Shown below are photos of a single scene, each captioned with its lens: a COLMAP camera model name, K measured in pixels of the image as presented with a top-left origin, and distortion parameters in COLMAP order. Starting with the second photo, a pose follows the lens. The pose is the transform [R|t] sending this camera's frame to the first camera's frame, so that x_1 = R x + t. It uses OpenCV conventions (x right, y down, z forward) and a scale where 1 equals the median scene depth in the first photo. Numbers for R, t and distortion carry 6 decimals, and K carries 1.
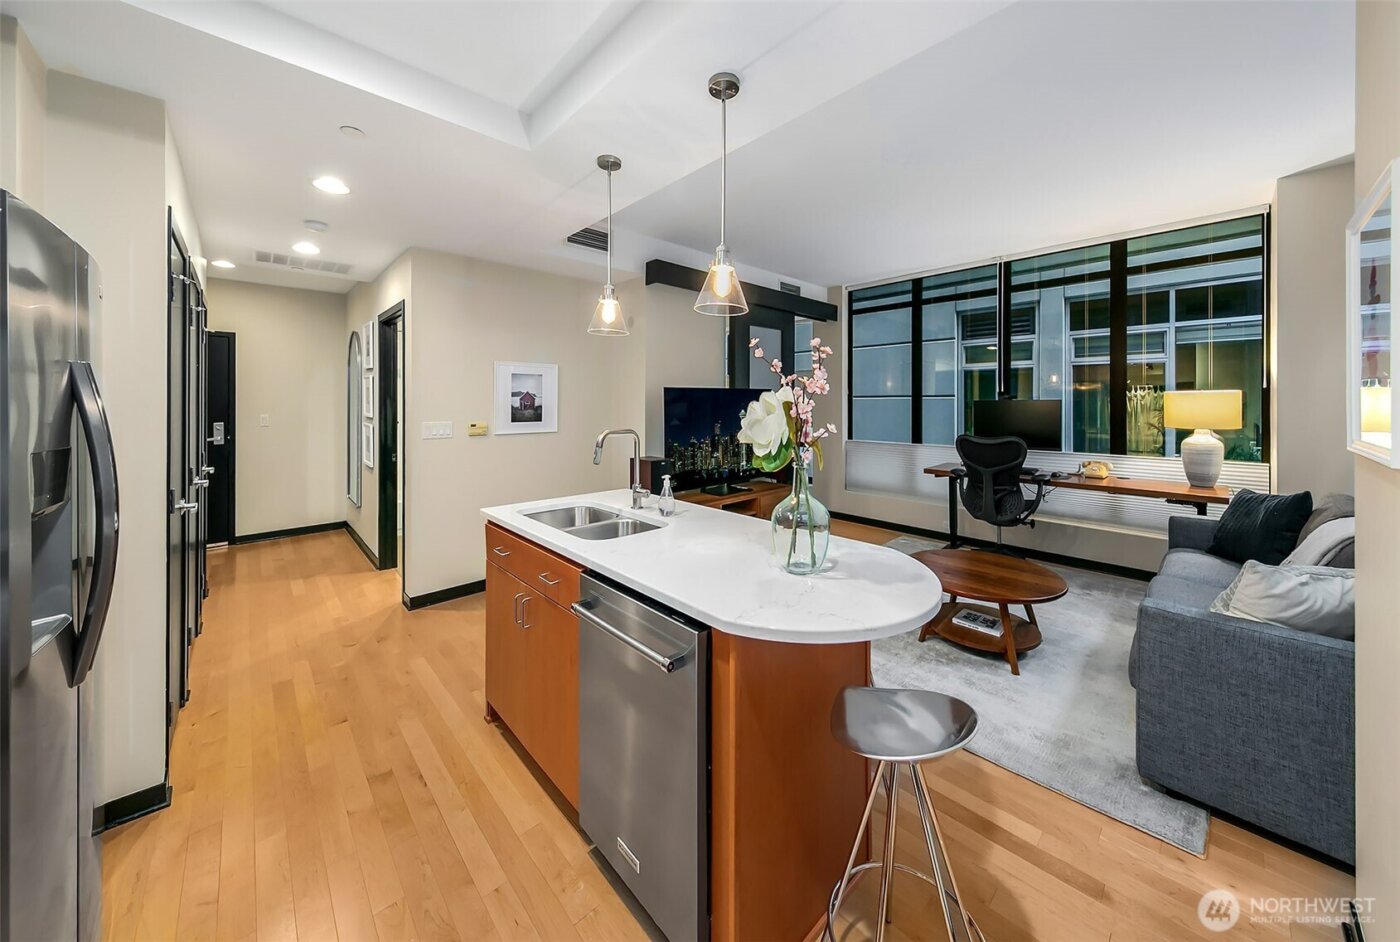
lens RADIAL K [[500.6, 0, 704.9], [0, 500.6, 399.6], [0, 0, 1]] dist [0.000849, 0.000103]
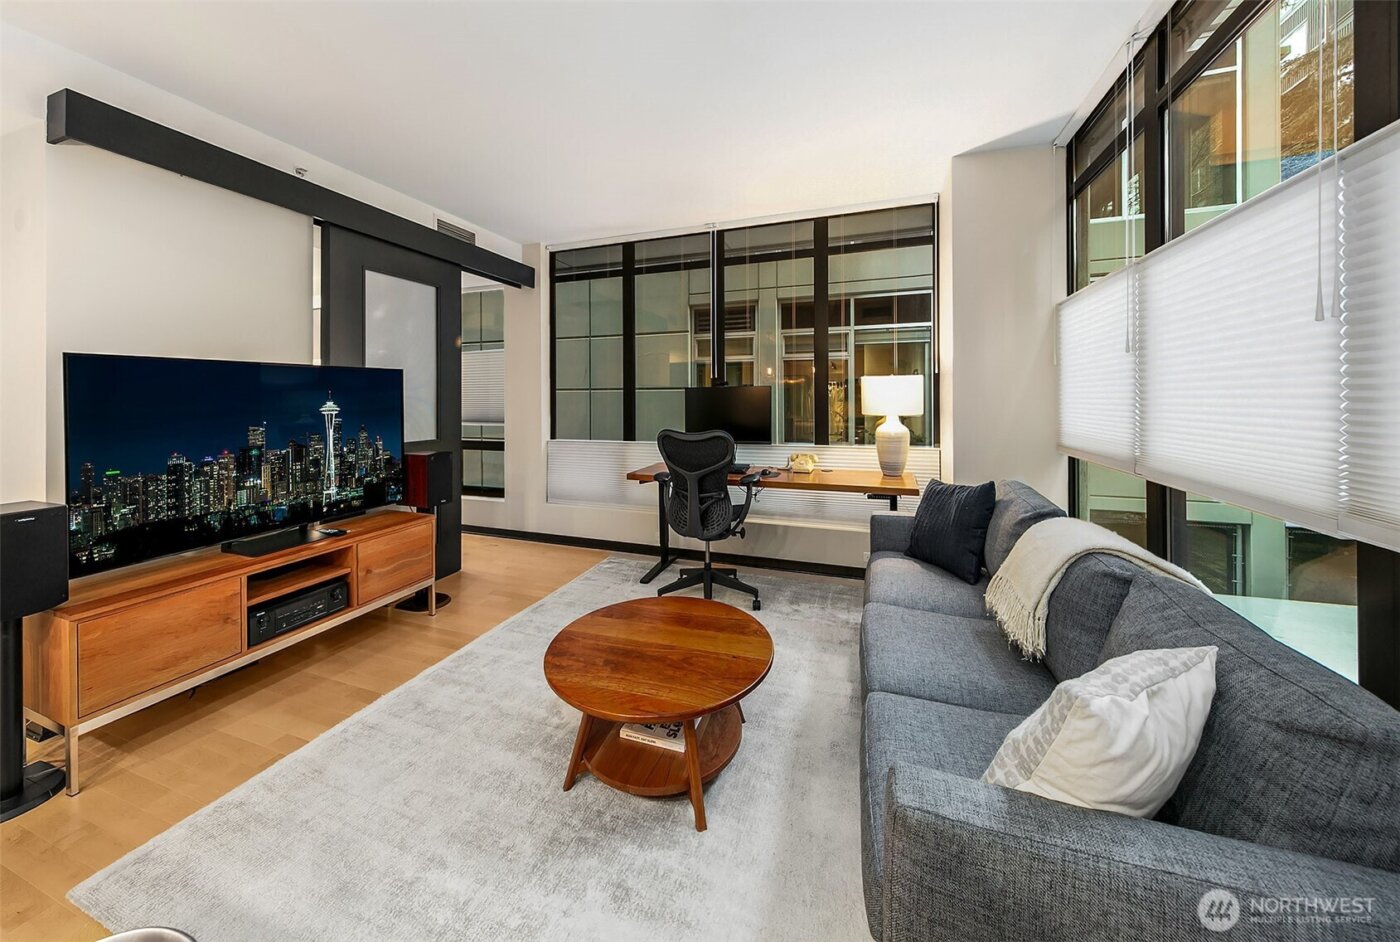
lens RADIAL K [[479.3, 0, 698.3], [0, 479.3, 398.3], [0, 0, 1]] dist [-0.000024, -0.000006]
pose [[0.898532, -0.007325, 0.438848, 0.224254], [0.005458, 0.999970, 0.005516, 0.016466], [-0.438875, -0.002561, 0.898545, 0.295078]]
